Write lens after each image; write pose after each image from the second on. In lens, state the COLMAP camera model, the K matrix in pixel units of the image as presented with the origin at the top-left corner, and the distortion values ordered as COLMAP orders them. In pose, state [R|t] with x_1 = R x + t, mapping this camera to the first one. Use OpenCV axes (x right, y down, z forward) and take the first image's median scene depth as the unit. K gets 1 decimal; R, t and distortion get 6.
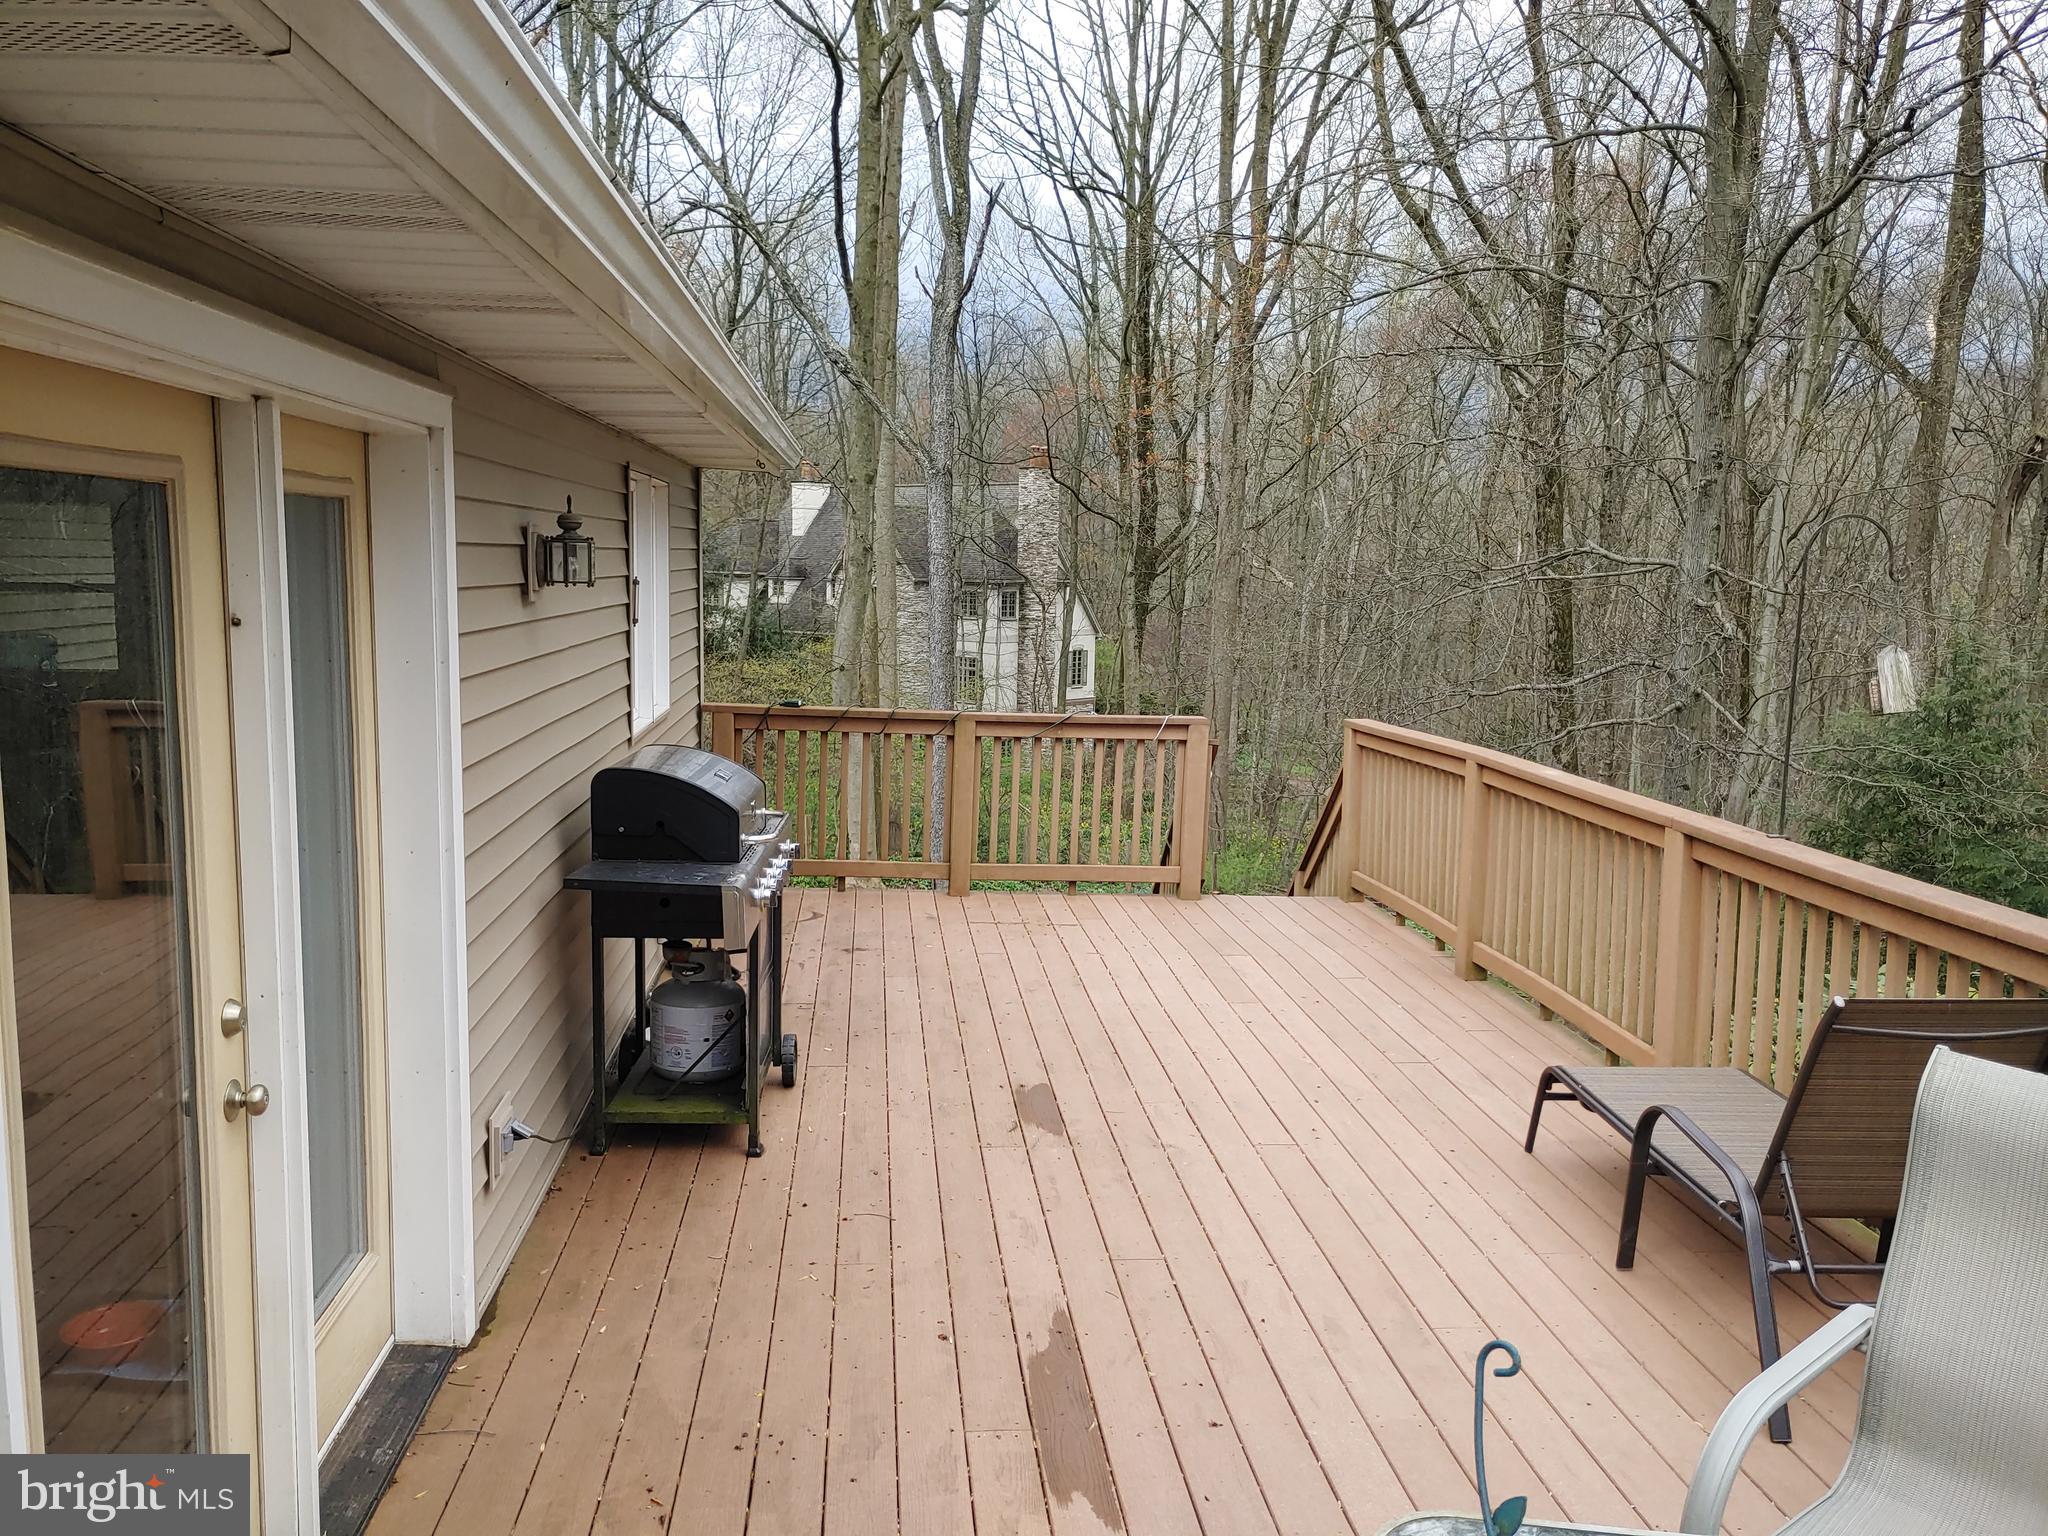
lens RADIAL K [[1596.1, 0, 1020.7], [0, 1596.1, 759.4], [0, 0, 1]] dist [0.036749, -0.037903]
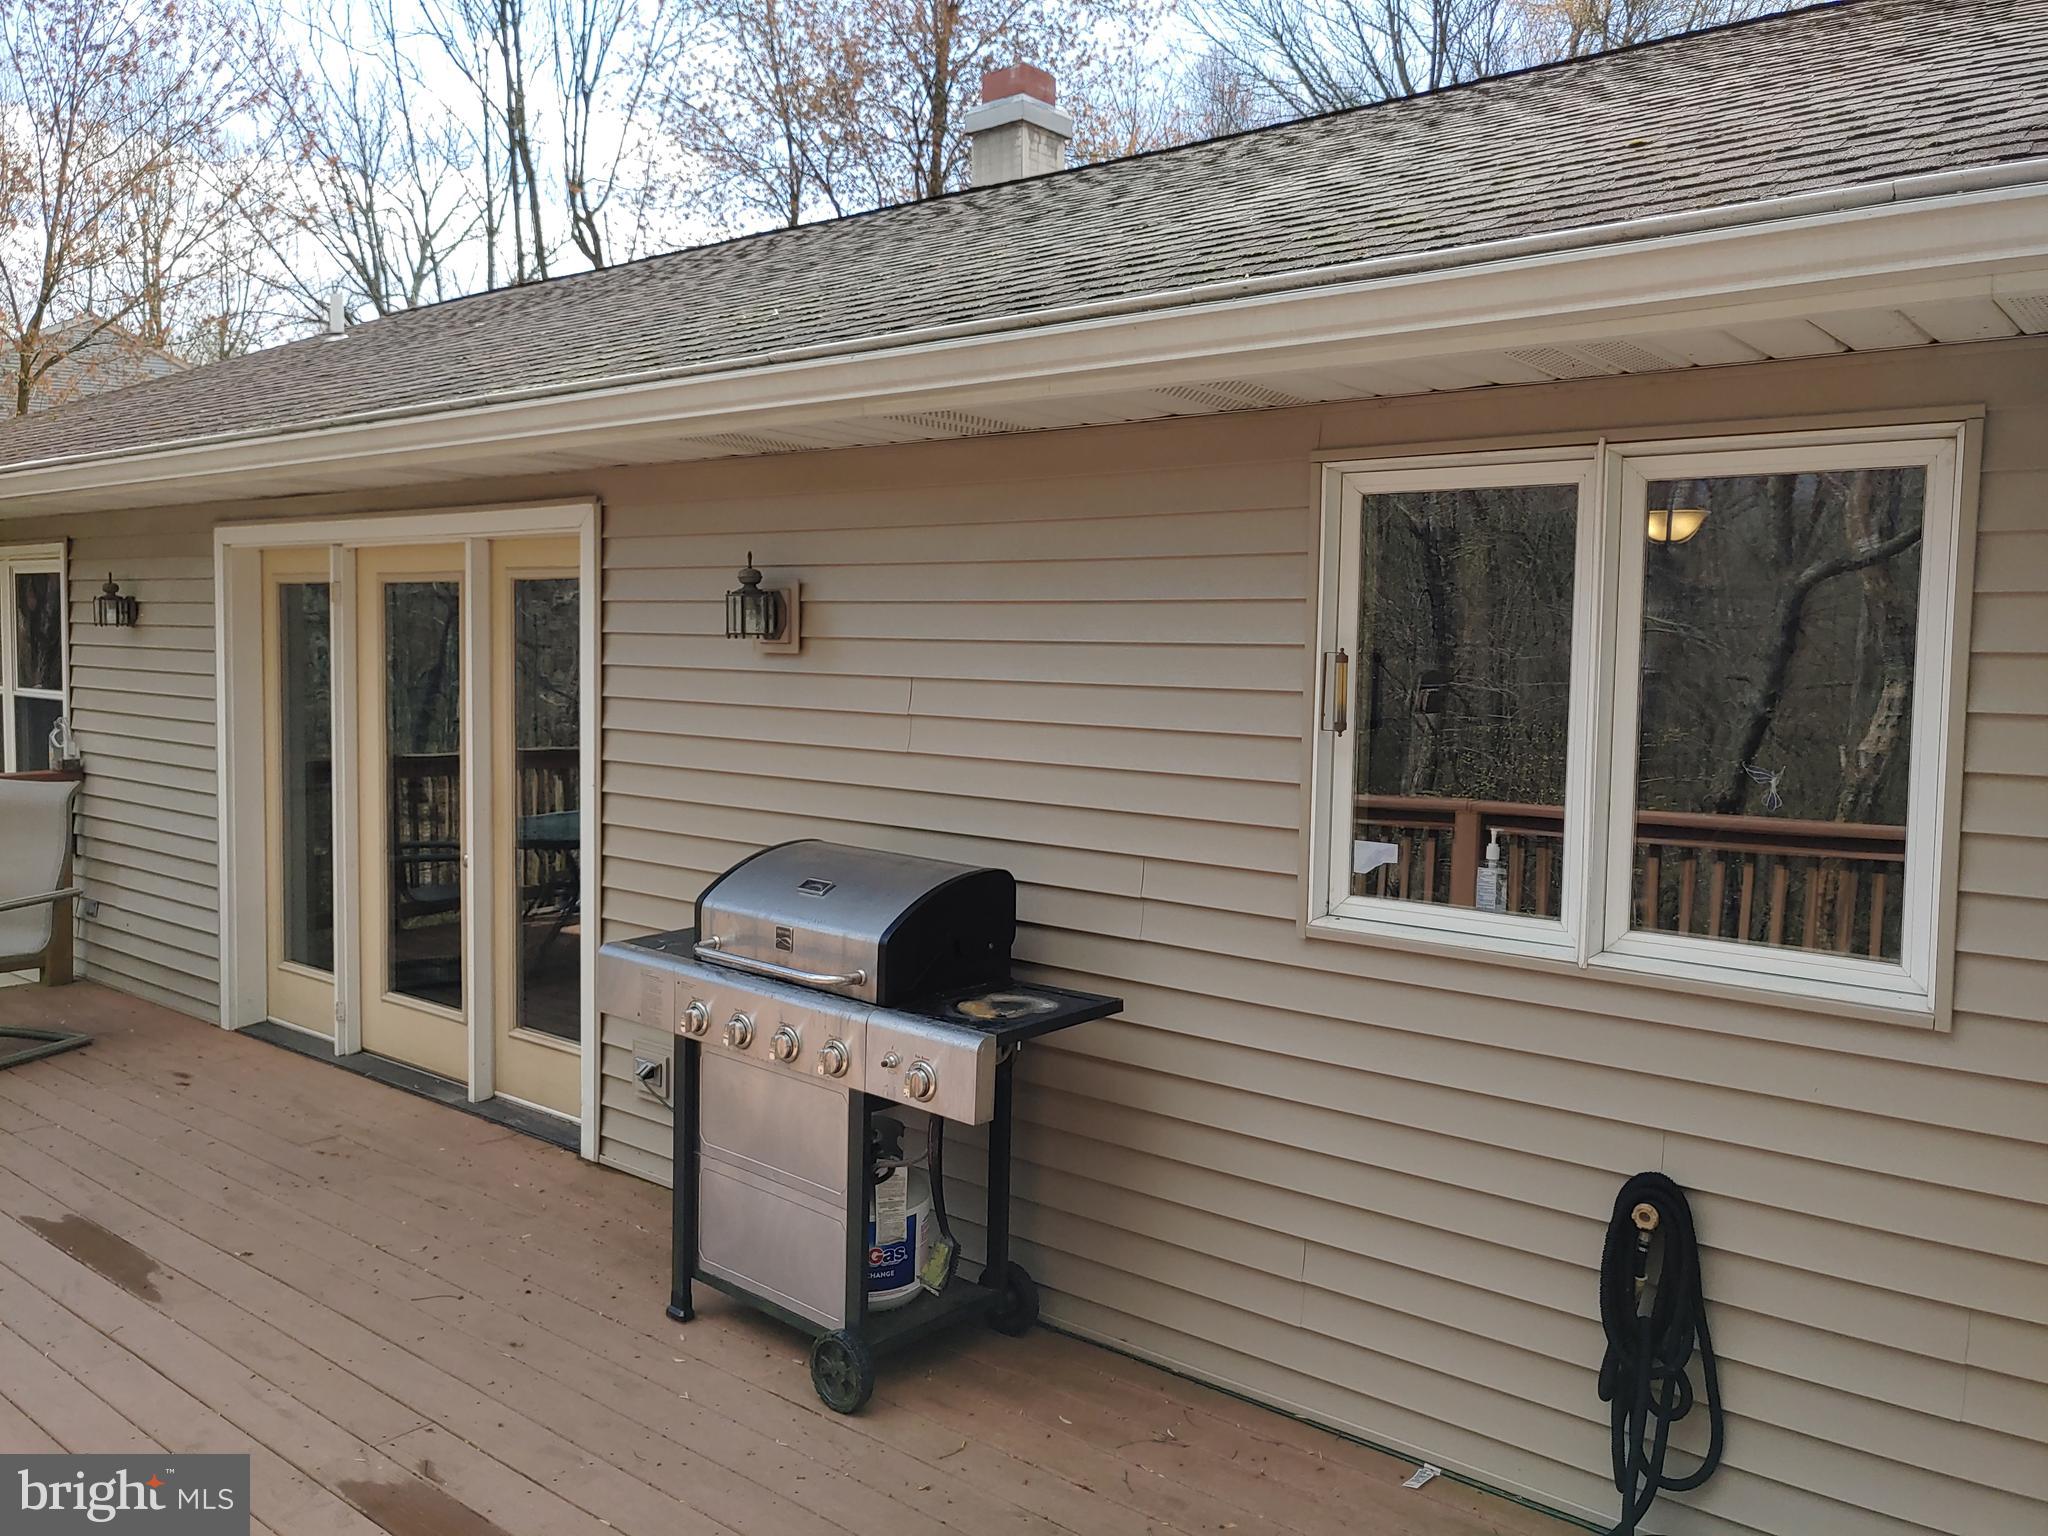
lens RADIAL K [[1596.1, 0, 1019.7], [0, 1596.1, 767.5], [0, 0, 1]] dist [0.036749, -0.037903]
pose [[-0.702067, 0.015450, -0.711943, 0.373645], [-0.123285, 0.982031, 0.142885, -0.217643], [0.701358, 0.188087, -0.687547, 2.062156]]
